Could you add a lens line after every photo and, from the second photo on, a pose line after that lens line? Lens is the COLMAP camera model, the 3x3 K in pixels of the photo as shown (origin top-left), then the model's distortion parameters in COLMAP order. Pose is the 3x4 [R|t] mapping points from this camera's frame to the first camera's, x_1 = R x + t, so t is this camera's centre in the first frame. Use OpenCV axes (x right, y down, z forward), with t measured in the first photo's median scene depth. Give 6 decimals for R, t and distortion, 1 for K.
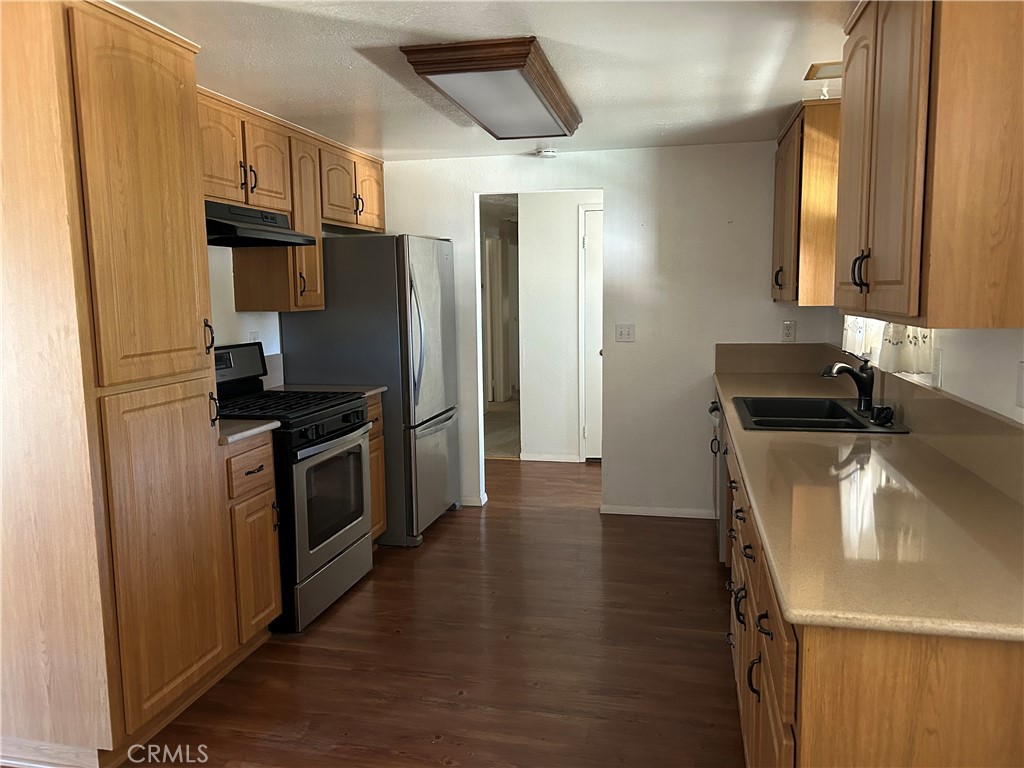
lens RADIAL K [[775.0, 0, 514.4], [0, 775.0, 383.5], [0, 0, 1]] dist [0.031337, -0.029400]
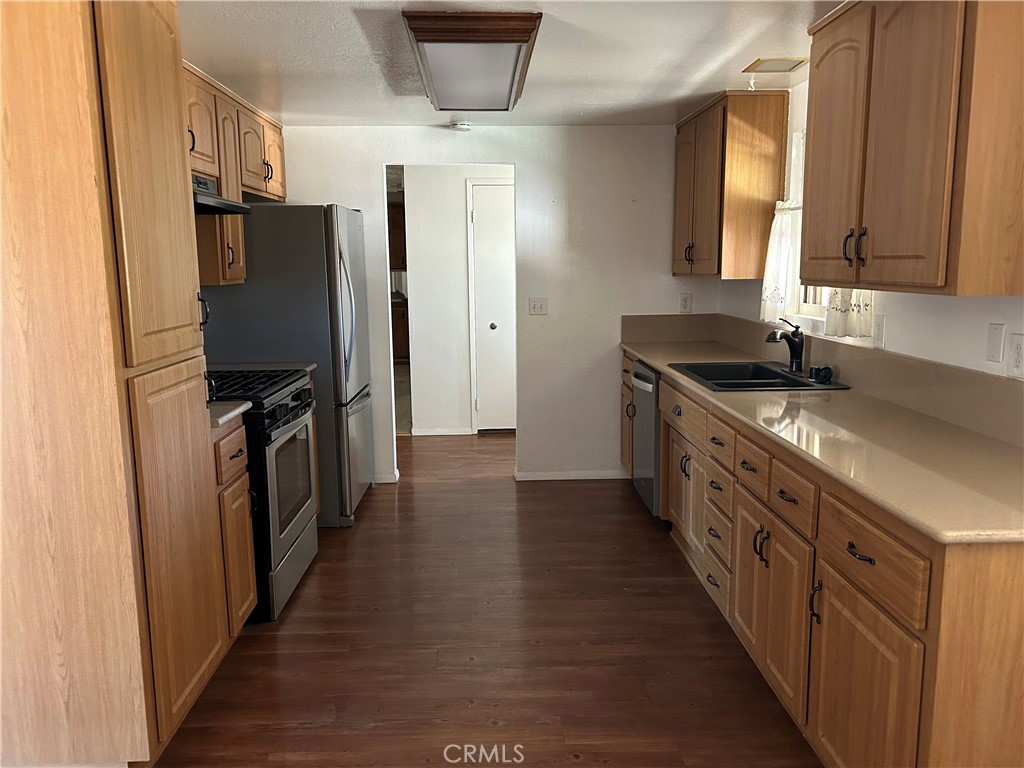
lens RADIAL K [[775.0, 0, 511.6], [0, 775.0, 382.7], [0, 0, 1]] dist [0.031337, -0.029400]
pose [[0.967632, -0.033700, 0.250107, -0.232716], [0.025997, 0.999082, 0.034039, 0.002118], [-0.251024, -0.026436, 0.967620, 0.007980]]
